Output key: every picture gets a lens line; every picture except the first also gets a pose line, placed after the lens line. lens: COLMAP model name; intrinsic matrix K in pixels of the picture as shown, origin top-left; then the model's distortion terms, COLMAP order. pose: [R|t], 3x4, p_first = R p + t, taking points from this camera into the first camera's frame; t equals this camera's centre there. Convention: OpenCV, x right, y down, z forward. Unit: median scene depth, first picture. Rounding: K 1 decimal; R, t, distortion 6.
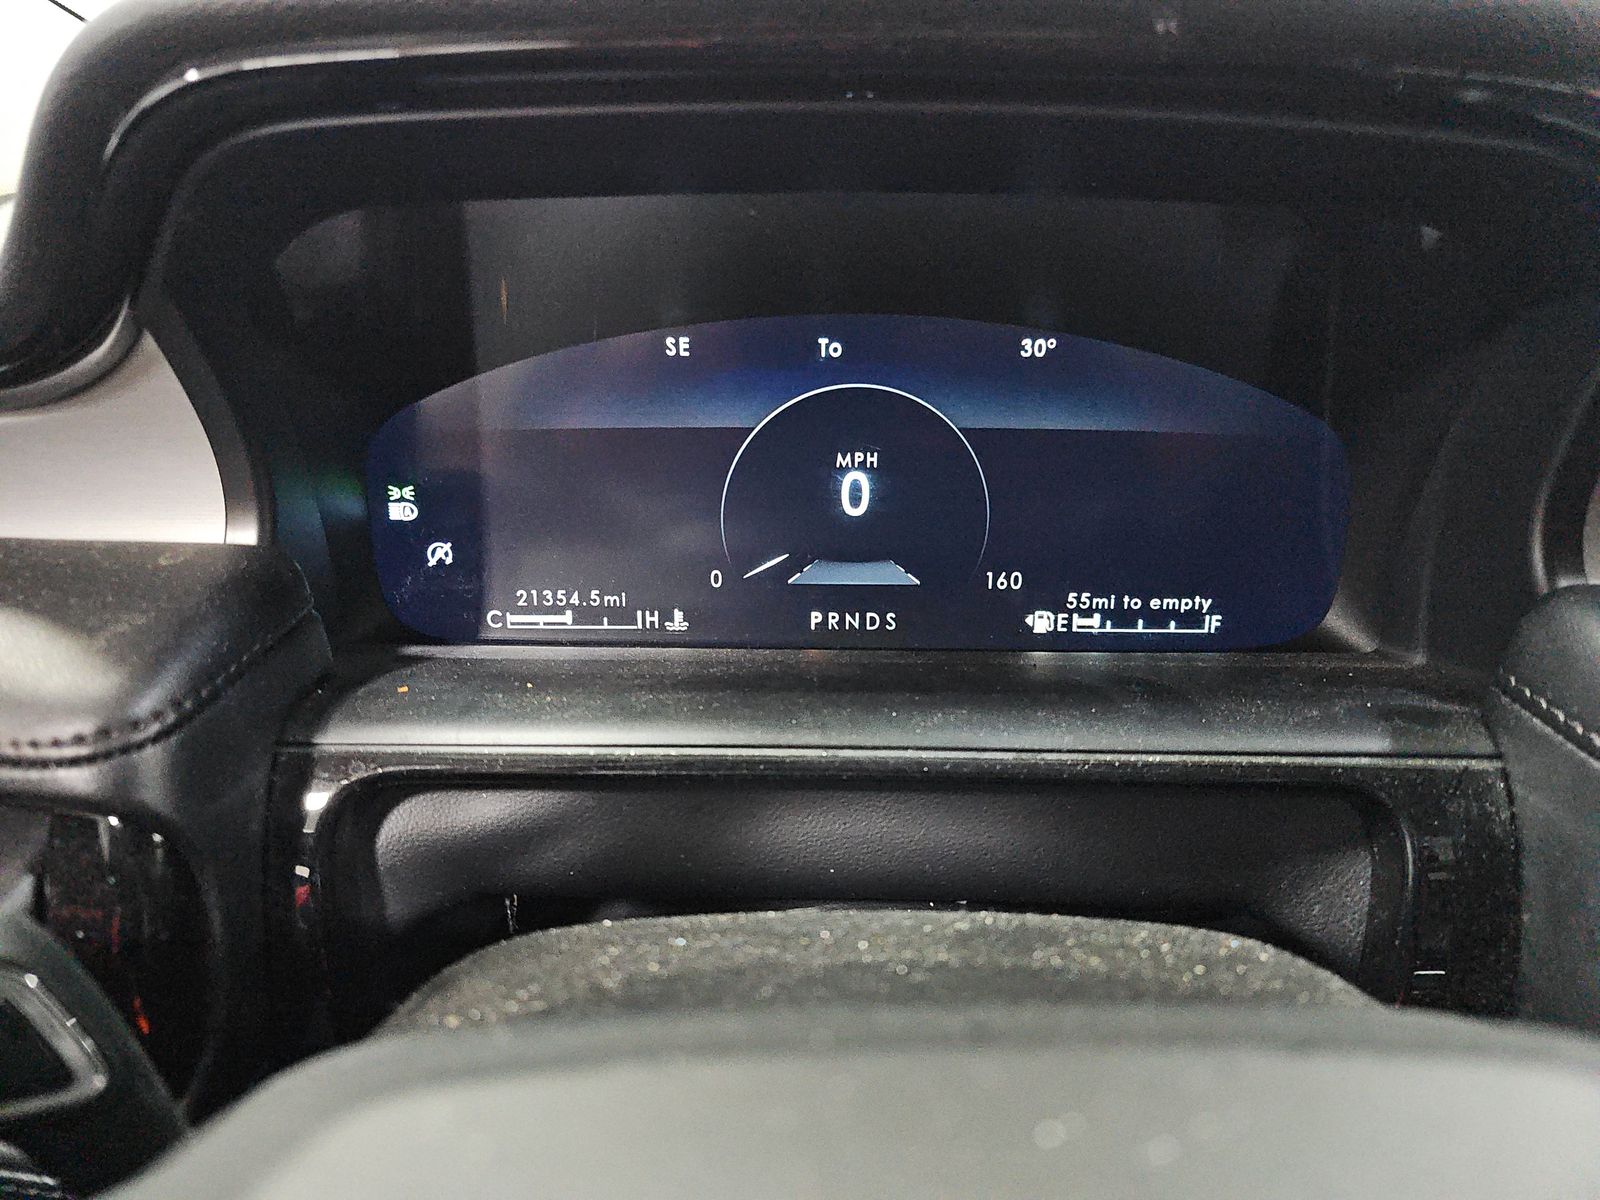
lens RADIAL K [[1027.0, 0, 812.2], [0, 1027.0, 594.4], [0, 0, 1]] dist [0.068151, -0.076136]
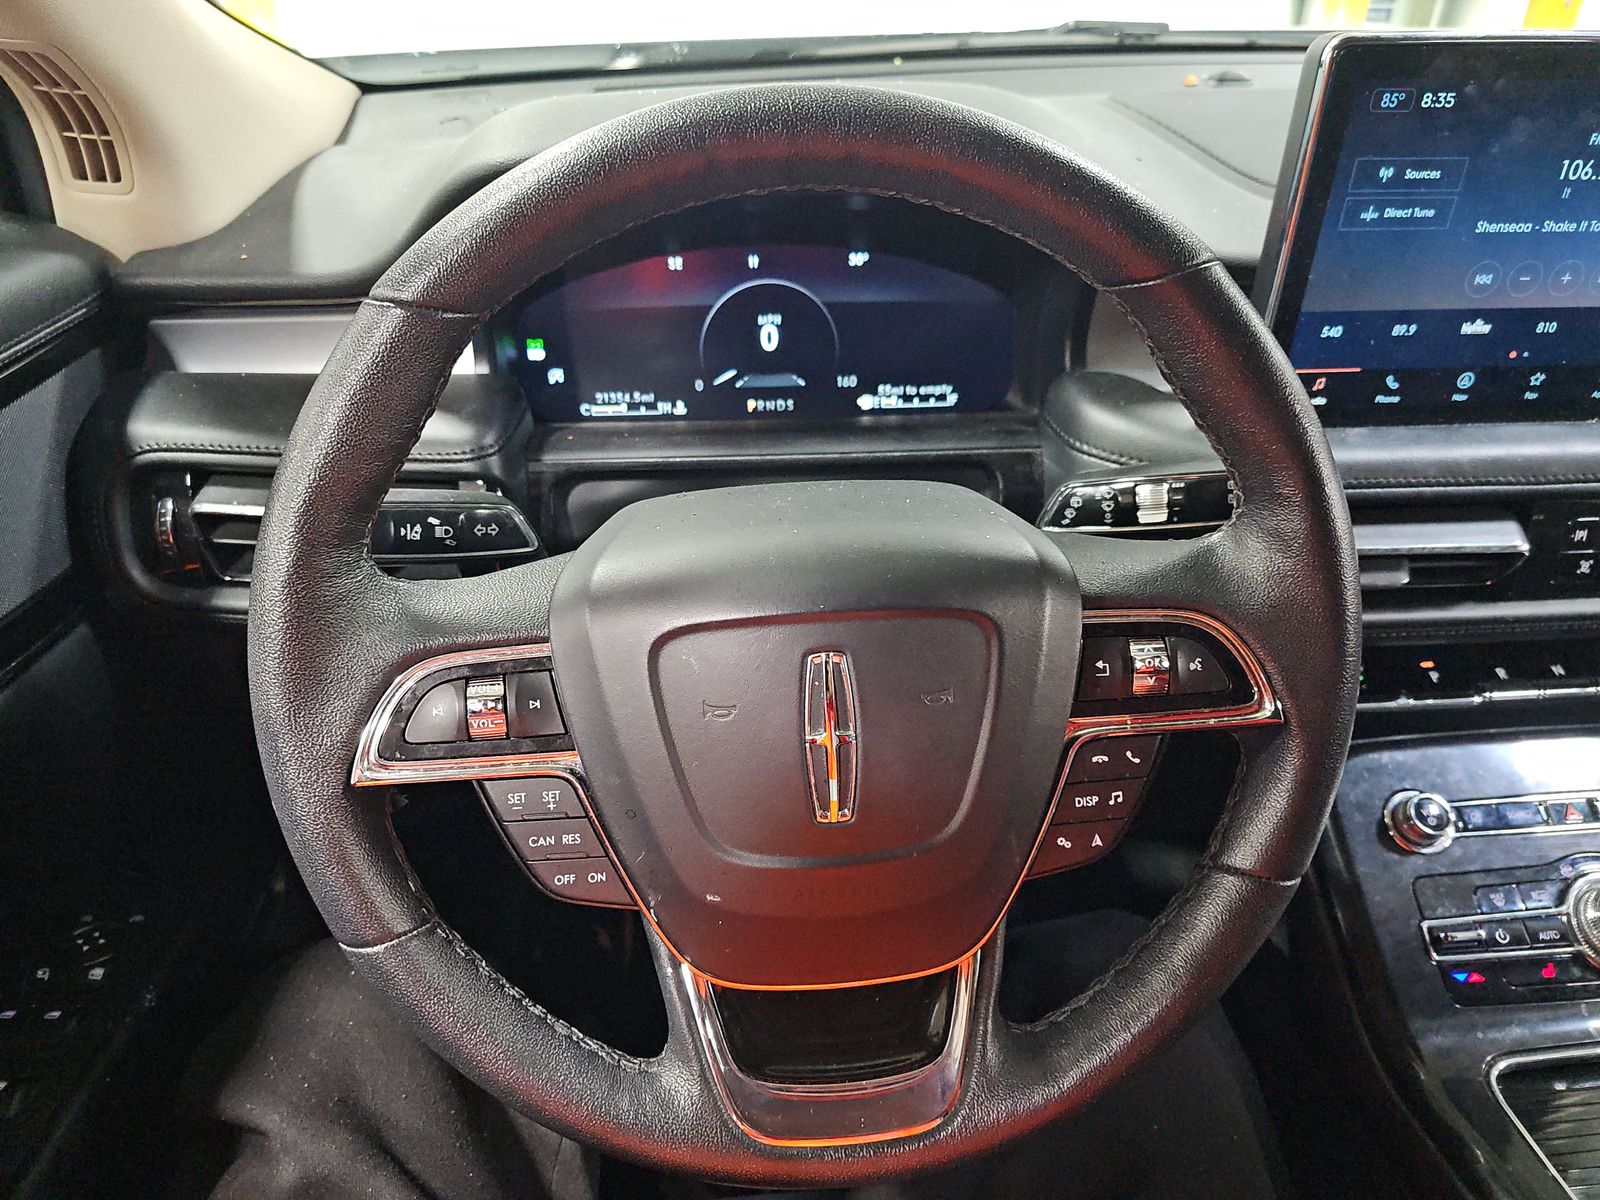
lens RADIAL K [[1085.7, 0, 800.0], [0, 1085.7, 600.0], [0, 0, 1]] dist [0.062787, -0.054436]
pose [[0.997812, -0.043483, 0.049798, -0.023993], [0.034597, 0.985323, 0.167157, 0.047943], [-0.056335, -0.165069, 0.984672, -1.106267]]
